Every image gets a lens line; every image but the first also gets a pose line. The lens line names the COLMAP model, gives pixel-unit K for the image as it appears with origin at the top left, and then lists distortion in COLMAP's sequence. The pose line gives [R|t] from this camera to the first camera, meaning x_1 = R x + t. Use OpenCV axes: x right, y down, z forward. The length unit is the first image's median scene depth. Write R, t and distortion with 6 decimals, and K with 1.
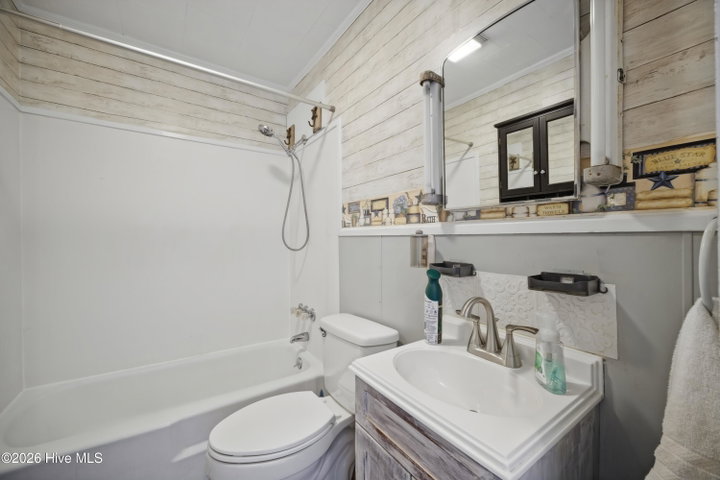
lens RADIAL K [[288.9, 0, 361.2], [0, 288.9, 237.6], [0, 0, 1]] dist [0.000549, -0.000271]
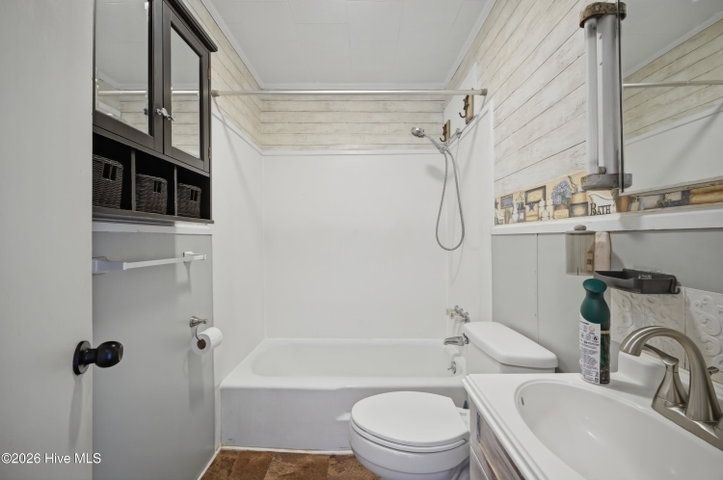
lens RADIAL K [[290.1, 0, 363.3], [0, 290.1, 240.7], [0, 0, 1]] dist [0.000549, -0.000271]
pose [[0.823614, -0.005071, -0.567128, 0.133142], [0.012955, 0.999867, 0.009874, -0.000838], [0.567003, -0.015480, 0.823570, 0.056663]]
